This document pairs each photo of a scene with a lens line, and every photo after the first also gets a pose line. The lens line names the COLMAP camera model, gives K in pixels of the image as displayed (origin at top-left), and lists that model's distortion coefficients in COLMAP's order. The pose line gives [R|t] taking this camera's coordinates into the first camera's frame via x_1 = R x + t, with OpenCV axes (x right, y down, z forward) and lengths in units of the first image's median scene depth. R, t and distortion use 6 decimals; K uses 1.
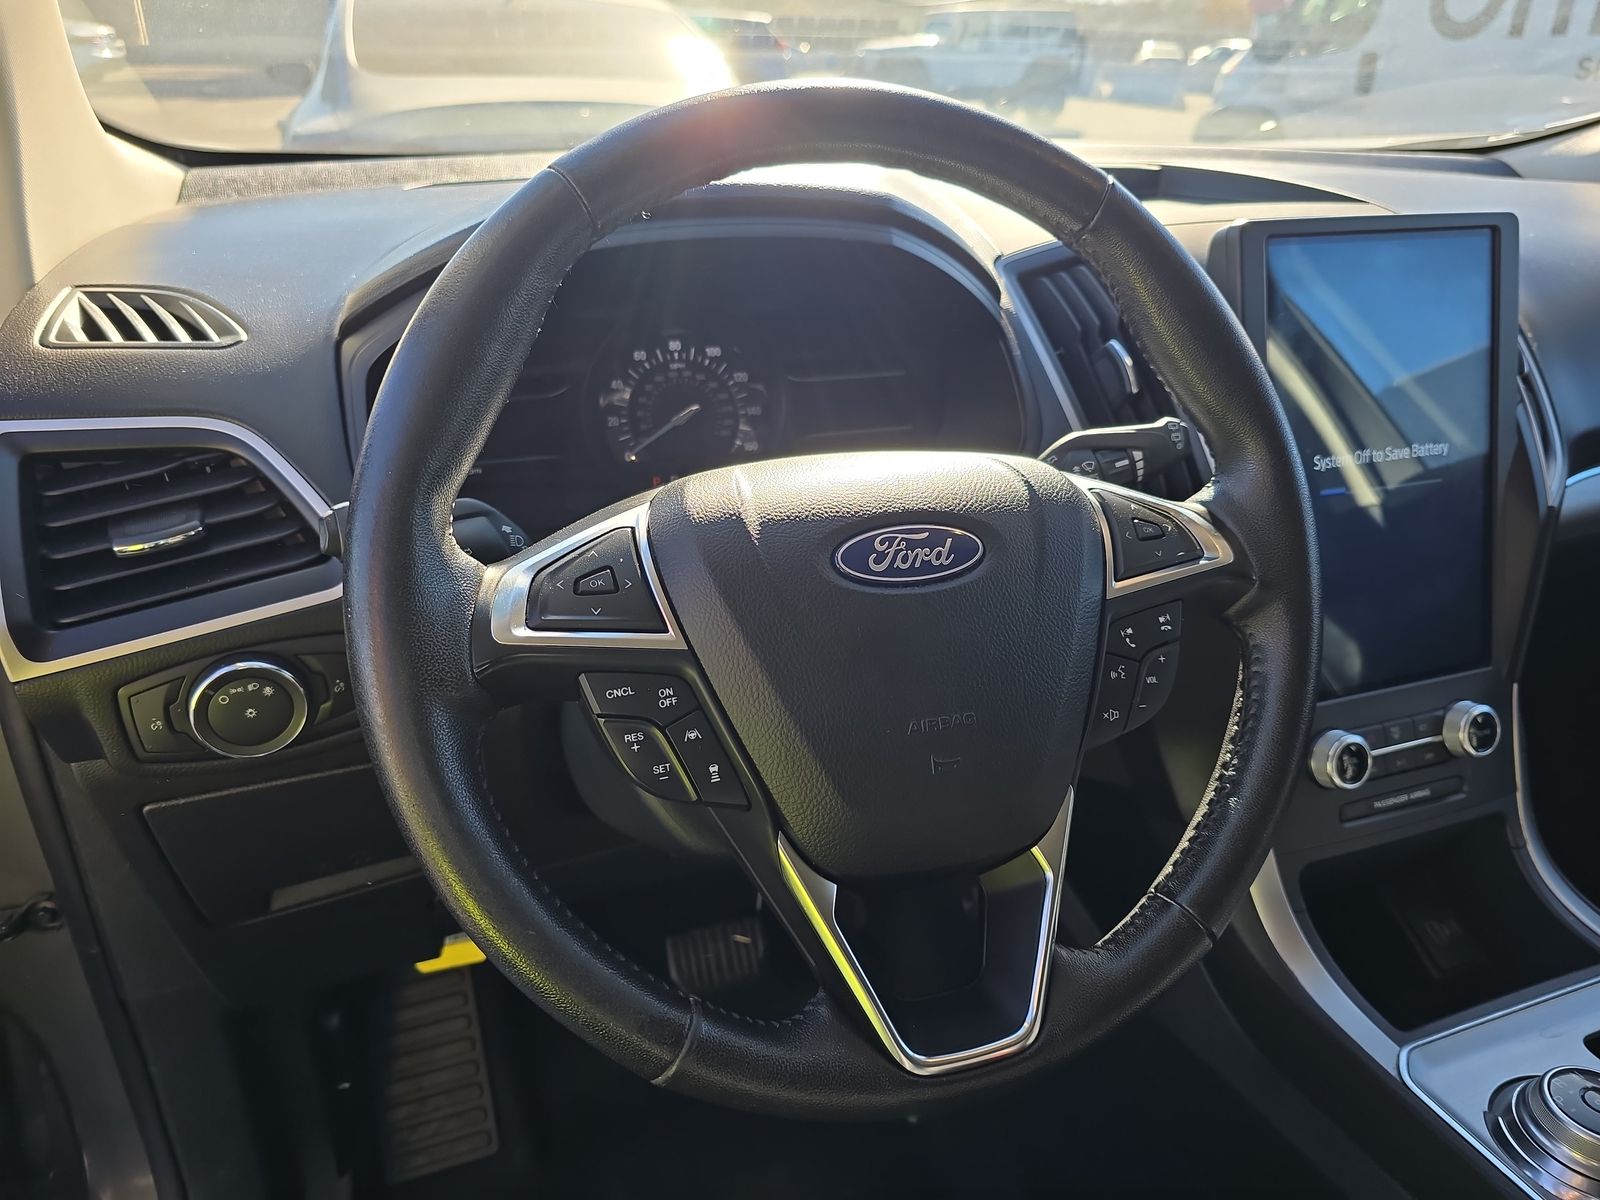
lens RADIAL K [[1070.1, 0, 800.0], [0, 1070.1, 600.0], [0, 0, 1]] dist [0.001956, -0.000987]
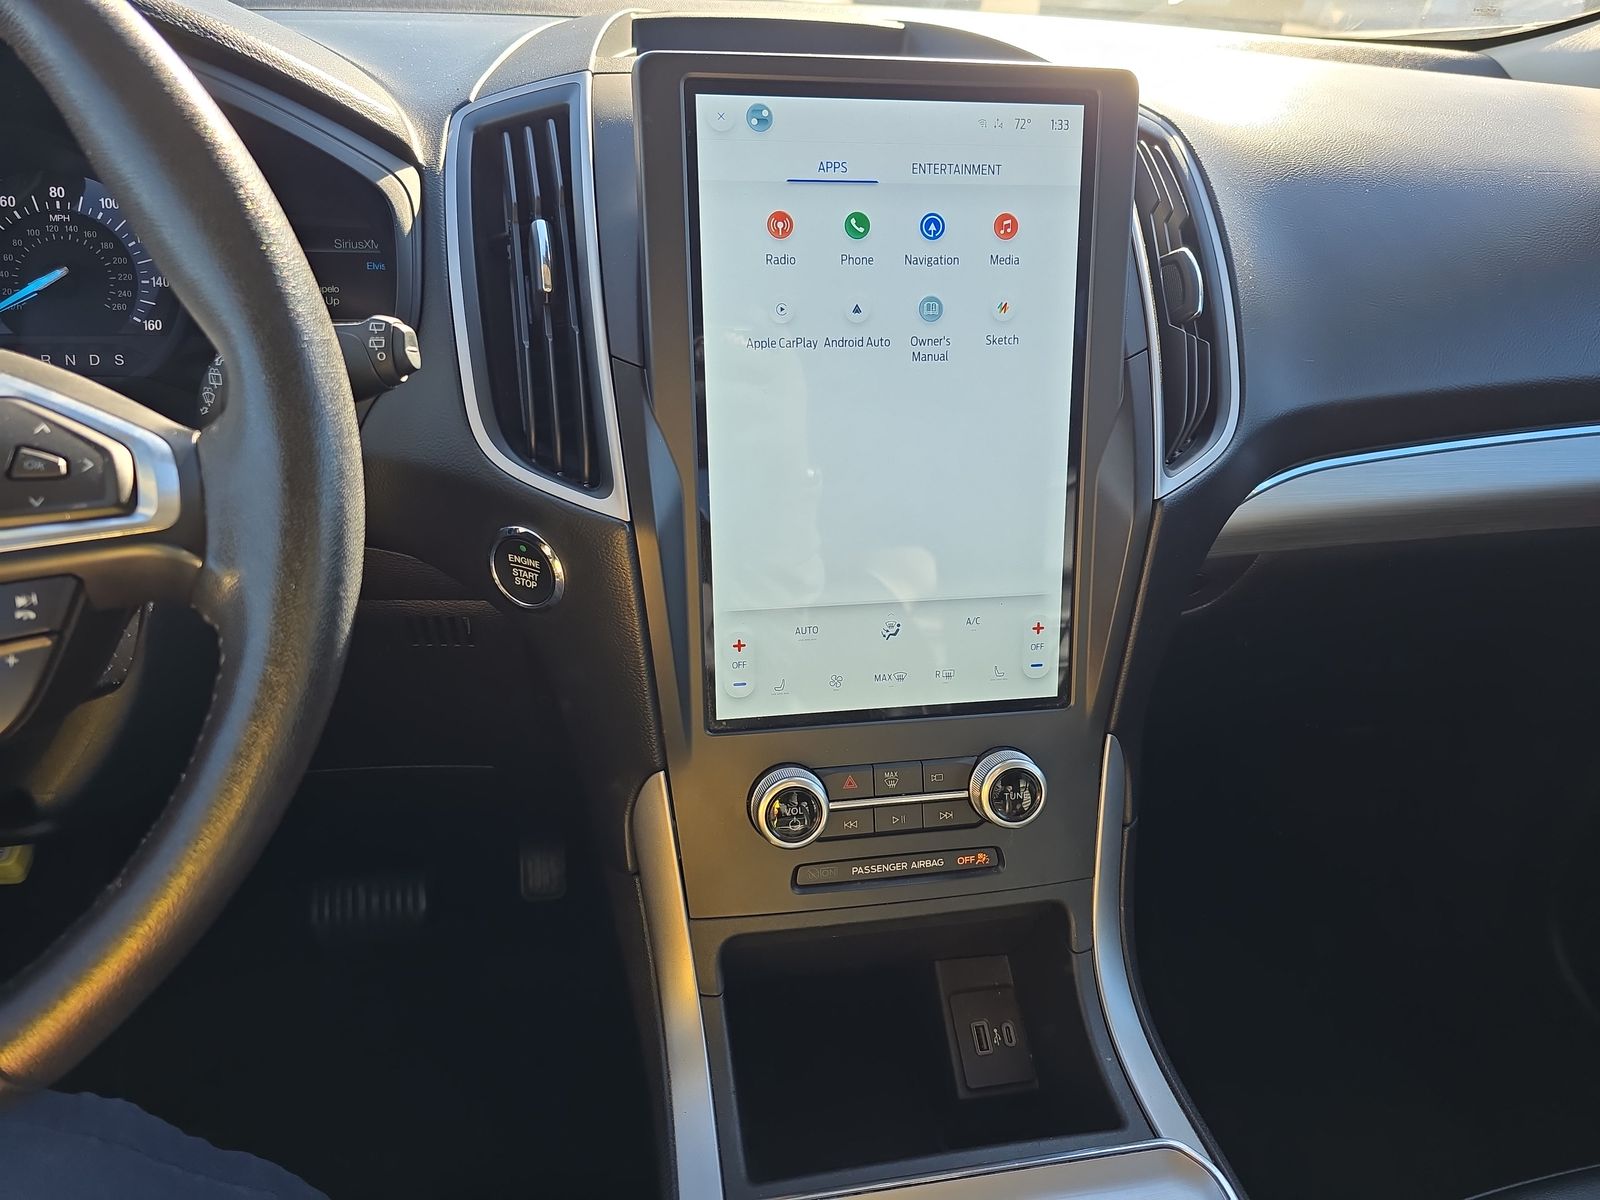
lens RADIAL K [[1063.3, 0, 814.9], [0, 1063.3, 585.9], [0, 0, 1]] dist [0.054055, -0.053727]
pose [[0.986272, 0.107515, -0.125333, 0.576490], [-0.100029, 0.992886, 0.064586, -0.053171], [0.131385, -0.051162, 0.990010, 0.259054]]
